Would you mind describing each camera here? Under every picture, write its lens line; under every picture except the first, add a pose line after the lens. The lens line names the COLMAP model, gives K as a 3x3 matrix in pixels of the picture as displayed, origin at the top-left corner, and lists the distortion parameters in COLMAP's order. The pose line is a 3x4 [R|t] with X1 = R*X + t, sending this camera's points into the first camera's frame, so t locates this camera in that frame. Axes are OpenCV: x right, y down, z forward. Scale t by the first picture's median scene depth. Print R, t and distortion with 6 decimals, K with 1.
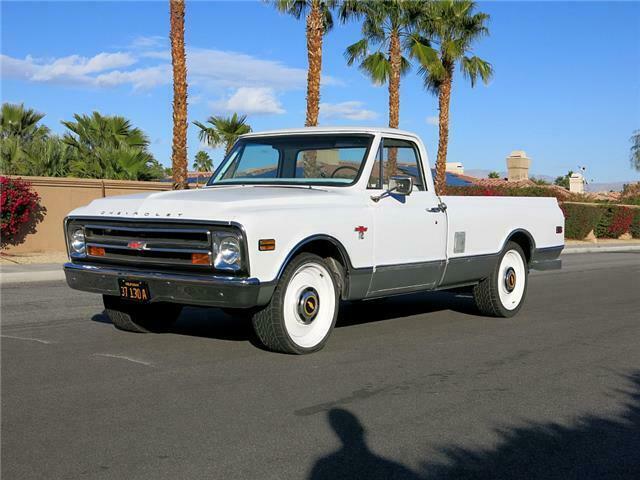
lens RADIAL K [[835.1, 0, 320.0], [0, 835.1, 240.0], [0, 0, 1]] dist [-0.024085, -0.009949]
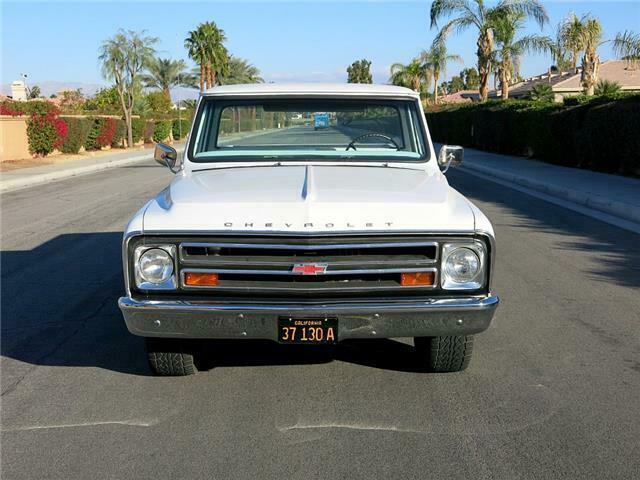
lens RADIAL K [[835.1, 0, 320.0], [0, 835.1, 240.0], [0, 0, 1]] dist [-0.024085, -0.009949]
pose [[0.790475, -0.111906, 0.602184, -0.607780], [0.044190, 0.991025, 0.126158, -0.102694], [-0.610898, -0.073114, 0.788326, 0.402900]]
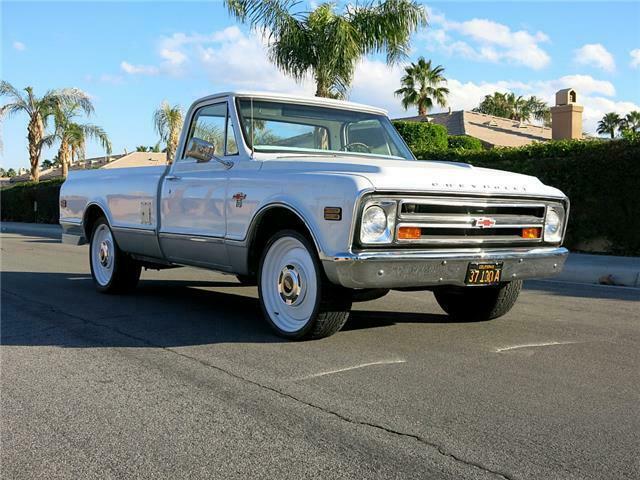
lens RADIAL K [[737.4, 0, 320.0], [0, 737.4, 240.0], [0, 0, 1]] dist [-0.007634, -0.002399]
pose [[0.295807, -0.053586, 0.953744, -0.964836], [0.023213, 0.998534, 0.048903, -0.016516], [-0.954966, 0.007673, 0.296617, 0.881927]]
